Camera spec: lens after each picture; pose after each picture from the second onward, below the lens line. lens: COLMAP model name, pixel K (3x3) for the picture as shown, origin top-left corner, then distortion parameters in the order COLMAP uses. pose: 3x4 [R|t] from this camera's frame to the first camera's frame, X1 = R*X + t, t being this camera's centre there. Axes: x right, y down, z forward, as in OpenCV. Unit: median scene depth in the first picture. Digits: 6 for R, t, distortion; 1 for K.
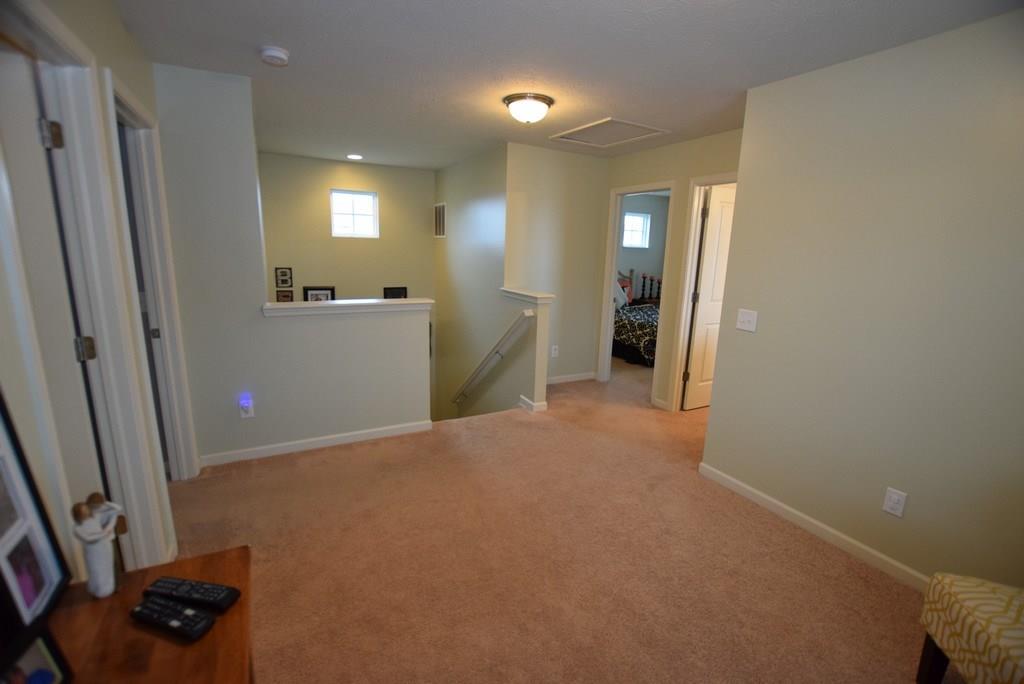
lens RADIAL K [[451.6, 0, 516.0], [0, 451.6, 342.2], [0, 0, 1]] dist [-0.035150, 0.005697]
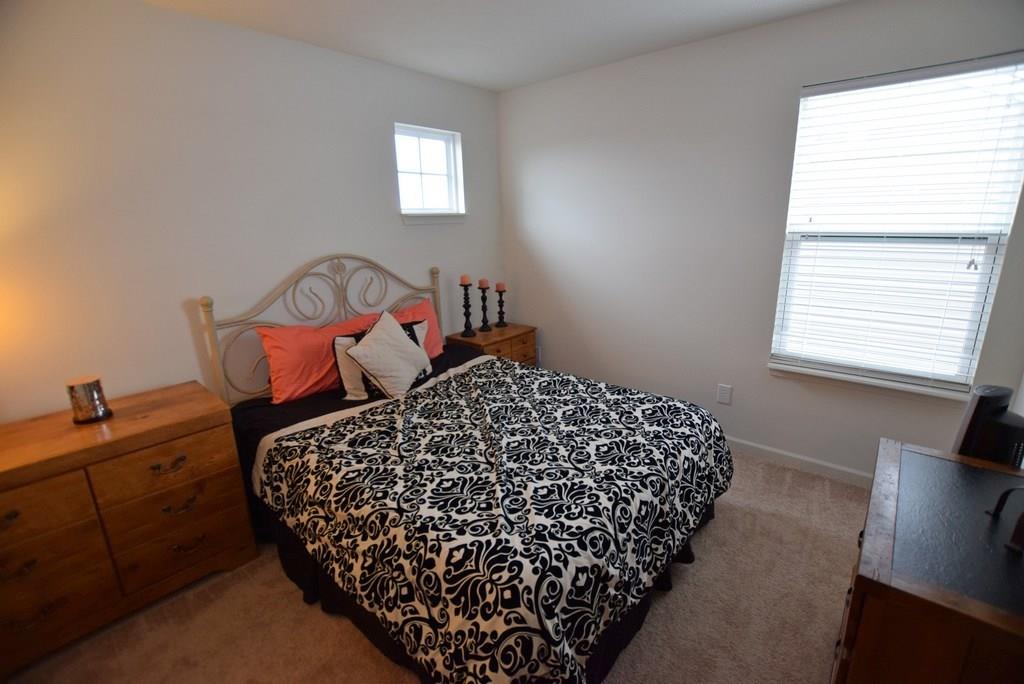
lens RADIAL K [[451.6, 0, 516.0], [0, 451.6, 342.2], [0, 0, 1]] dist [-0.035150, 0.005697]
pose [[0.933001, -0.142551, 0.330438, 0.181551], [0.125101, 0.989410, 0.073606, -0.116047], [-0.337431, -0.027336, 0.940953, 0.583245]]
